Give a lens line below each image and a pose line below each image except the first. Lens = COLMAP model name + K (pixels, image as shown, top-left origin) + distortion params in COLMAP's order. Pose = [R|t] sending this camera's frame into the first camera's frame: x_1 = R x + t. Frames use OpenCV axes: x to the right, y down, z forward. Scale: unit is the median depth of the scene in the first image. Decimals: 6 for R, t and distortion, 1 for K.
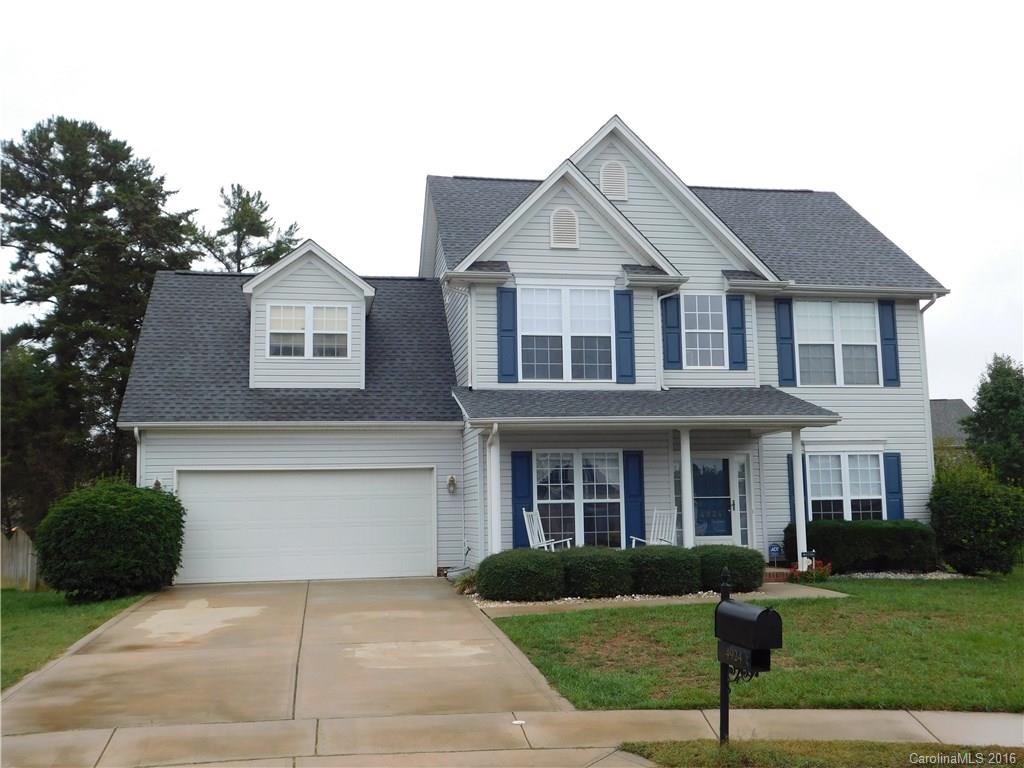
lens RADIAL K [[1068.9, 0, 513.4], [0, 1068.9, 384.1], [0, 0, 1]] dist [-0.001907, 0.000000]
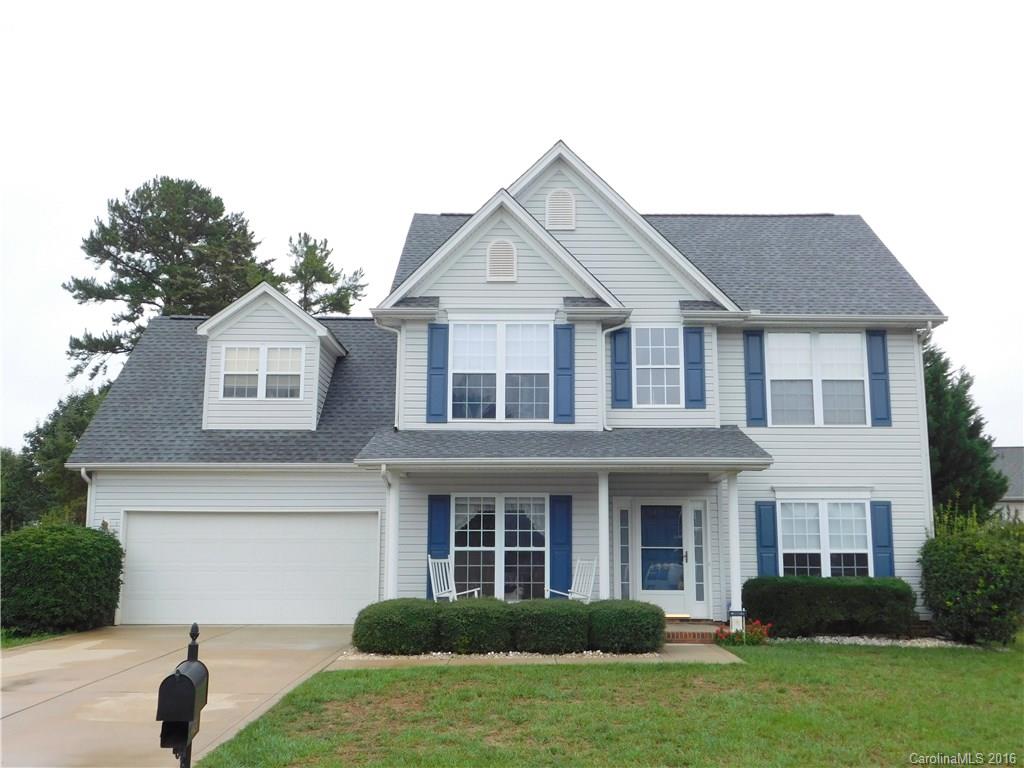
lens RADIAL K [[1068.9, 0, 510.7], [0, 1068.9, 384.3], [0, 0, 1]] dist [-0.001907, 0.000000]
pose [[0.982084, -0.010188, -0.188165, 0.229805], [0.001919, 0.999026, -0.044078, 0.006182], [0.188431, 0.042927, 0.981148, 0.070463]]
